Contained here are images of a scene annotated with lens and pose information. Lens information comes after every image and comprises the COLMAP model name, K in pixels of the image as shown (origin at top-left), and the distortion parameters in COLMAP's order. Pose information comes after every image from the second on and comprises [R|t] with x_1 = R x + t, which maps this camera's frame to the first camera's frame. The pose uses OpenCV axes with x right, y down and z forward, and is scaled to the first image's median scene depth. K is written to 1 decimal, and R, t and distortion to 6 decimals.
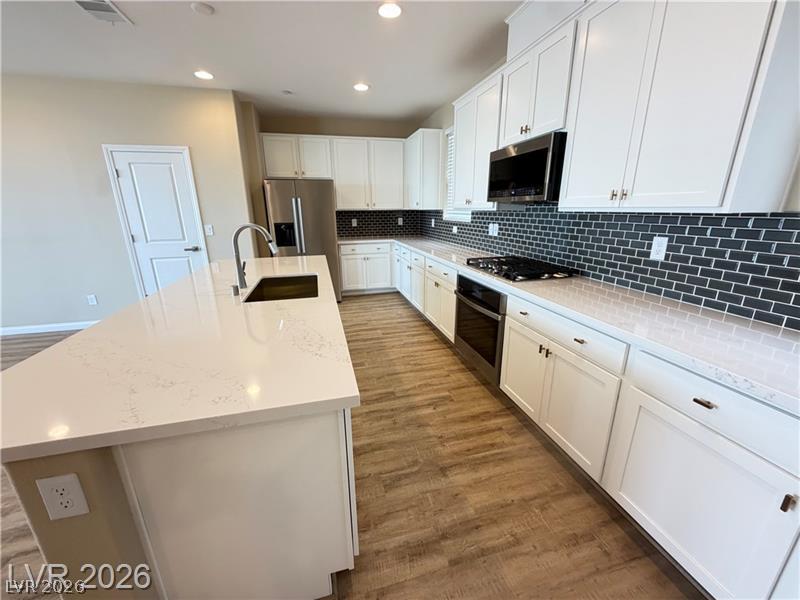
lens RADIAL K [[318.1, 0, 398.9], [0, 318.1, 300.5], [0, 0, 1]] dist [-0.000524, 0.000369]
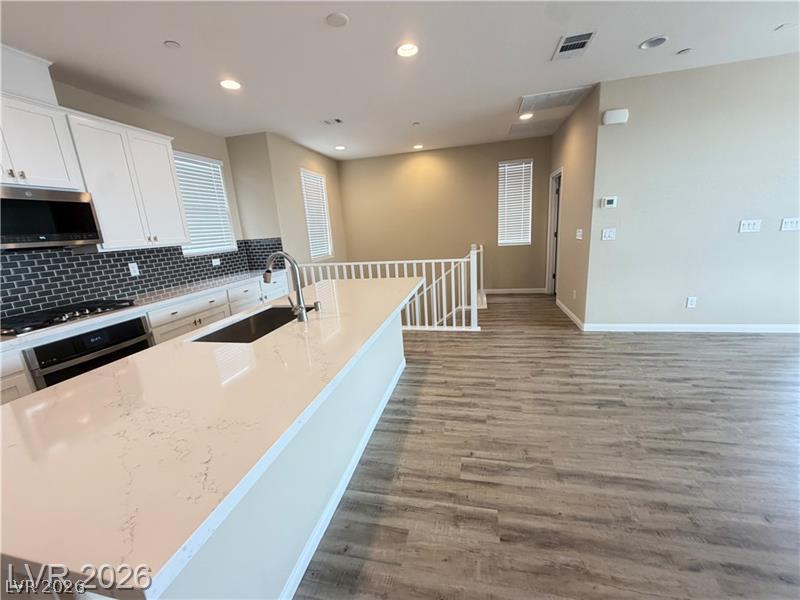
lens RADIAL K [[318.1, 0, 398.9], [0, 318.1, 301.3], [0, 0, 1]] dist [-0.000524, 0.000369]
pose [[-0.884644, -0.038950, 0.464637, -0.930372], [0.201081, 0.867205, 0.455545, -0.359994], [-0.420679, 0.496425, -0.759336, 1.250268]]
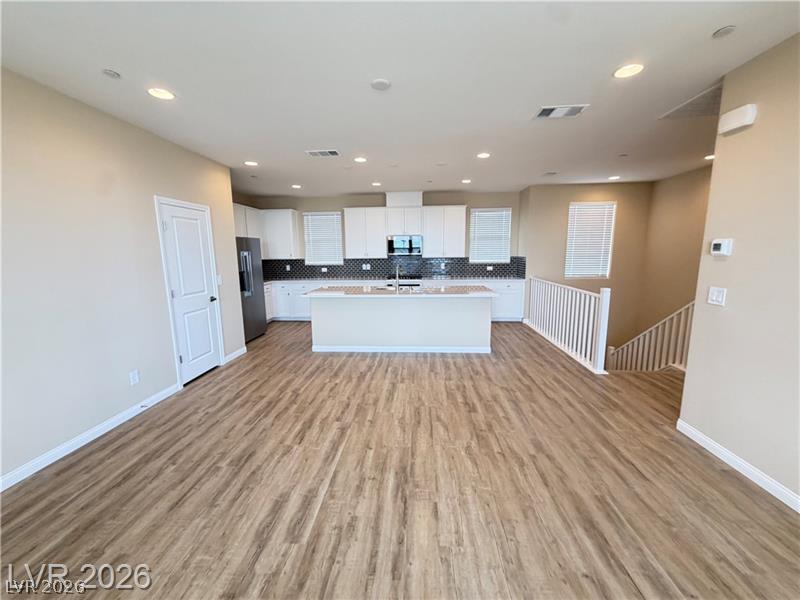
lens RADIAL K [[318.1, 0, 399.8], [0, 318.1, 300.2], [0, 0, 1]] dist [-0.000524, 0.000369]
pose [[0.312092, -0.138237, 0.939941, -2.229297], [0.274306, 0.960333, 0.050158, -0.068129], [-0.909590, 0.242178, 0.337632, 0.155226]]
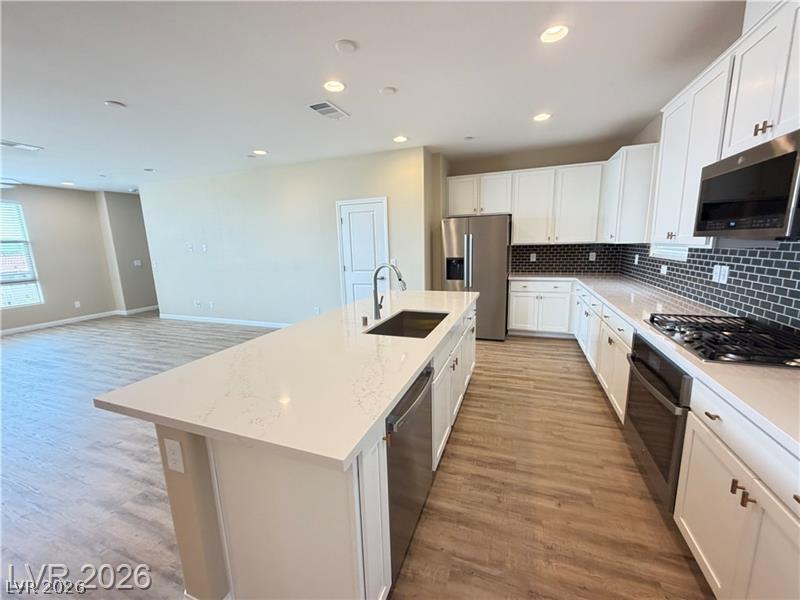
lens RADIAL K [[318.1, 0, 398.9], [0, 318.1, 300.6], [0, 0, 1]] dist [-0.000524, 0.000369]
pose [[0.816303, 0.090678, -0.570462, 0.170380], [-0.141739, 0.988852, -0.045637, -0.050981], [0.559964, 0.118110, 0.820055, 0.089001]]
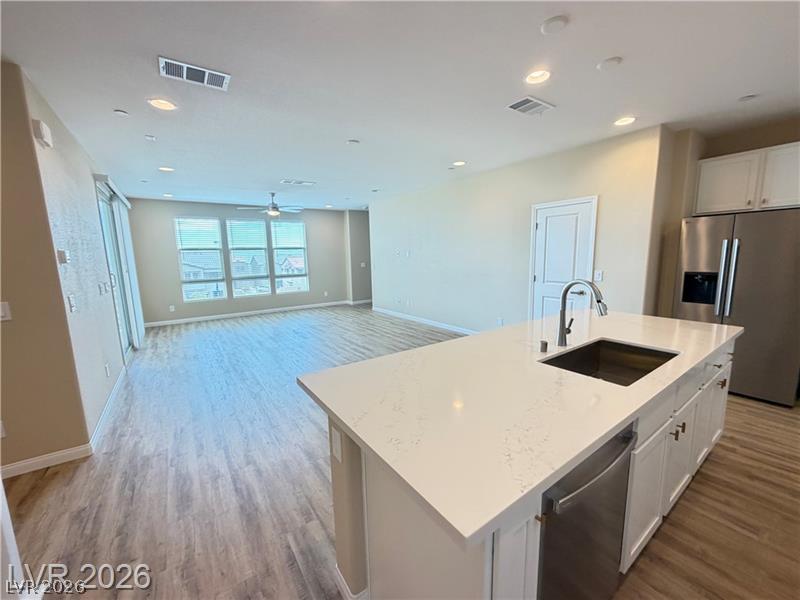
lens RADIAL K [[318.1, 0, 398.8], [0, 318.1, 300.3], [0, 0, 1]] dist [-0.000524, 0.000369]
pose [[0.355904, 0.139355, -0.924074, 0.144567], [-0.242123, 0.968805, 0.052848, -0.081686], [0.902612, 0.204931, 0.378542, 0.156271]]
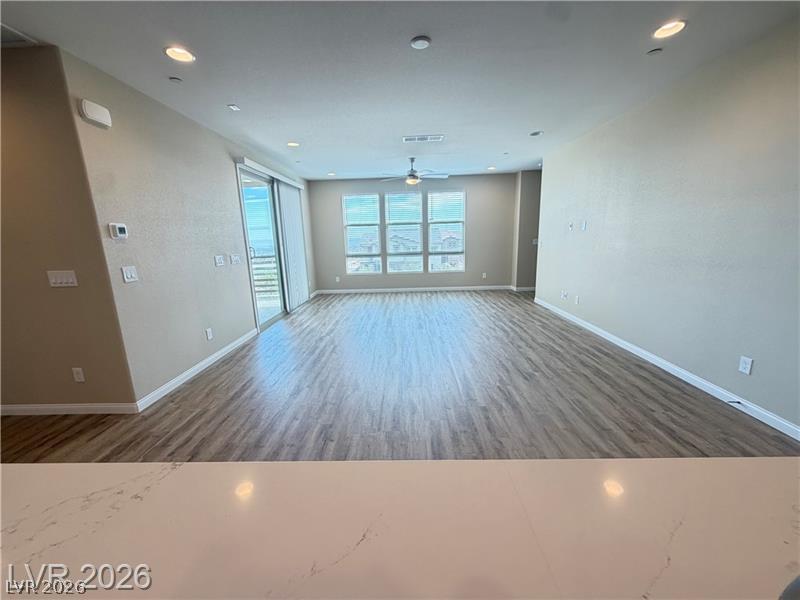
lens RADIAL K [[318.1, 0, 399.1], [0, 318.1, 300.5], [0, 0, 1]] dist [-0.000524, 0.000369]
pose [[-0.272161, 0.212382, -0.938521, -0.333442], [-0.236575, 0.930634, 0.279201, -0.202877], [0.932717, 0.298018, -0.203037, 0.690601]]
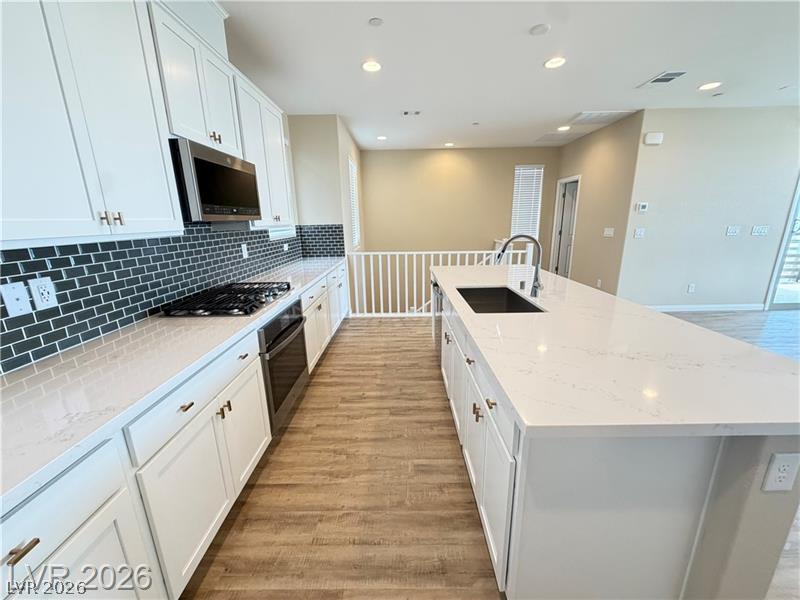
lens RADIAL K [[318.1, 0, 398.8], [0, 318.1, 301.6], [0, 0, 1]] dist [-0.000524, 0.000369]
pose [[-0.966567, -0.035764, 0.253907, -0.266405], [0.099857, 0.859548, 0.501204, -0.470316], [-0.236171, 0.509802, -0.827240, 1.584238]]
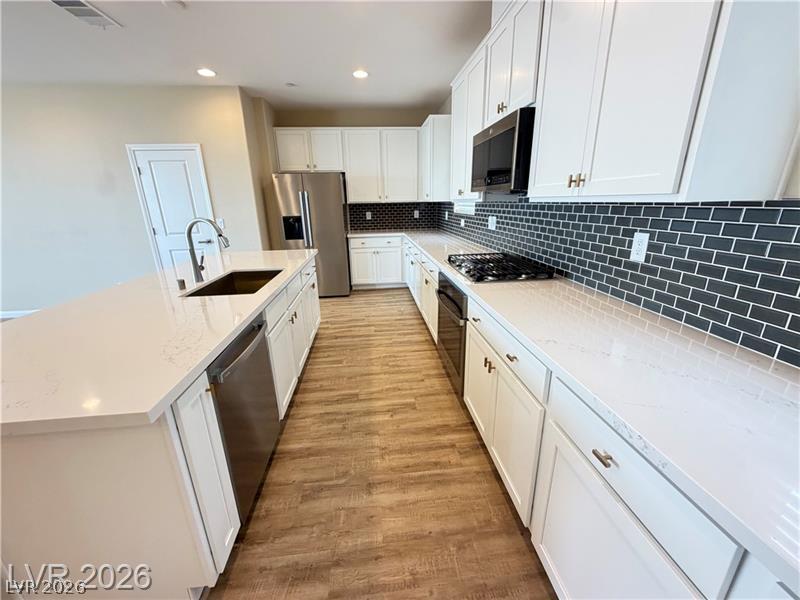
lens RADIAL K [[318.1, 0, 398.6], [0, 318.1, 300.3], [0, 0, 1]] dist [-0.000524, 0.000369]
pose [[0.987947, 0.035701, -0.150619, 0.234546], [-0.032488, 0.999190, 0.023738, -0.020124], [0.151345, -0.018559, 0.988307, 0.077548]]
